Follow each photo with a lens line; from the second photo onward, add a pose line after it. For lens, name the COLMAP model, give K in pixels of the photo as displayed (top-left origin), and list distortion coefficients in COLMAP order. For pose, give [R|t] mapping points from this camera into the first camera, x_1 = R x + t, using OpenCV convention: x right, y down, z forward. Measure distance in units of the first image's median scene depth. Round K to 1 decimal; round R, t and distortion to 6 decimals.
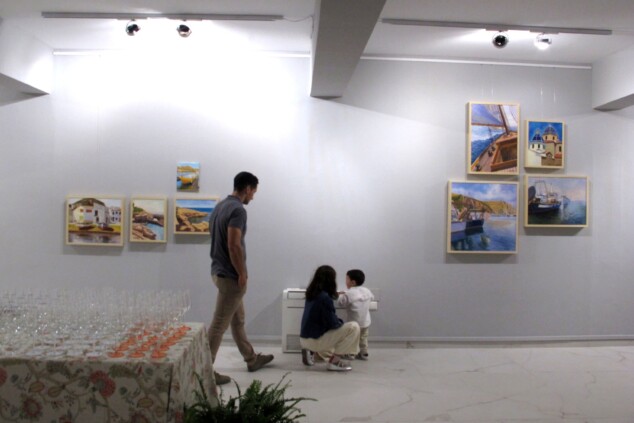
lens RADIAL K [[543.0, 0, 317.0], [0, 543.0, 211.4], [0, 0, 1]] dist [-0.143234, 0.104725]
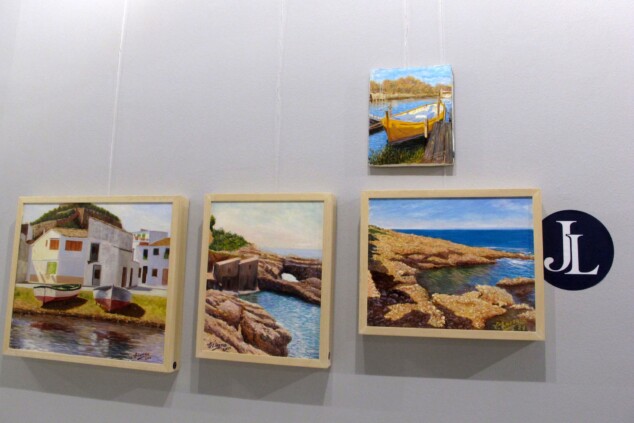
lens RADIAL K [[543.0, 0, 313.9], [0, 543.0, 207.2], [0, 0, 1]] dist [-0.143234, 0.104725]
pose [[0.958817, -0.030269, -0.282405, -0.212575], [-0.011657, 0.989273, -0.145613, 0.019453], [0.283784, 0.142908, 0.948179, 0.743189]]
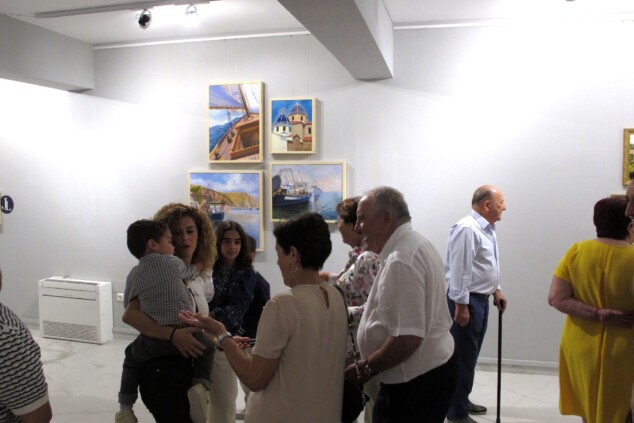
lens RADIAL K [[543.0, 0, 317.9], [0, 543.0, 205.4], [0, 0, 1]] dist [-0.143234, 0.104725]
pose [[0.959743, 0.004870, -0.280836, 0.721578], [0.006272, 0.999229, 0.038761, -0.032177], [0.280808, -0.038962, 0.958973, 0.168275]]
